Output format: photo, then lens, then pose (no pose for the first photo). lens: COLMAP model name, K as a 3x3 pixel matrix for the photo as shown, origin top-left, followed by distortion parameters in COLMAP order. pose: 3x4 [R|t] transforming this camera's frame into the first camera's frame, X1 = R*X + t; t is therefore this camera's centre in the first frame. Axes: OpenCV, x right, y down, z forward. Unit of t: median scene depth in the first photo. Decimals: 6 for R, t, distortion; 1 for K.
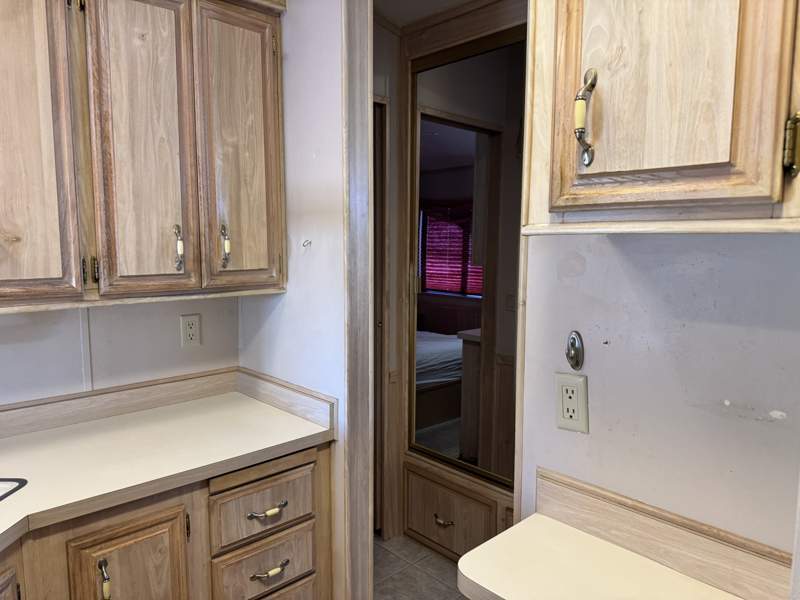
lens RADIAL K [[554.5, 0, 400.0], [0, 554.5, 300.0], [0, 0, 1]] dist [0.038814, -0.056829]
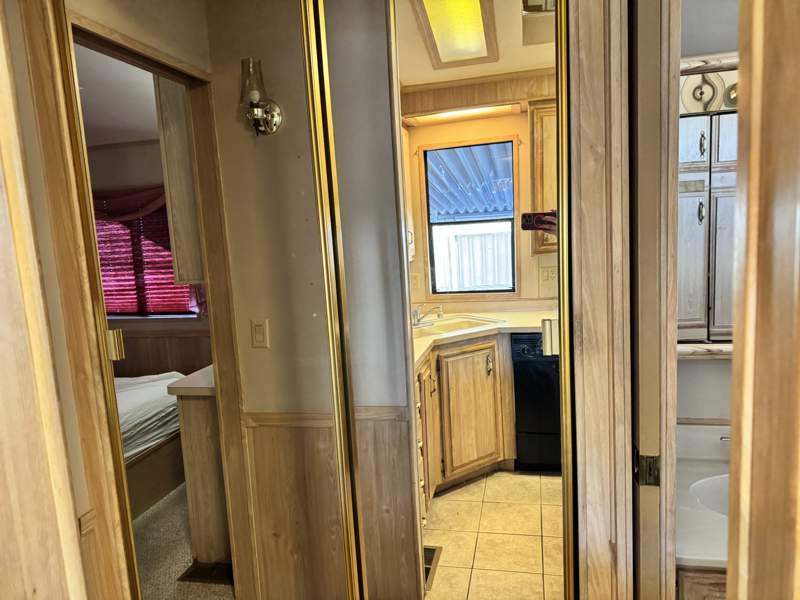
lens RADIAL K [[554.5, 0, 400.0], [0, 554.5, 300.0], [0, 0, 1]] dist [0.038814, -0.056829]
pose [[0.822520, -0.124928, 0.554847, -0.015452], [0.116635, 0.991894, 0.050430, -0.027470], [-0.556649, 0.023235, 0.830423, 0.173500]]
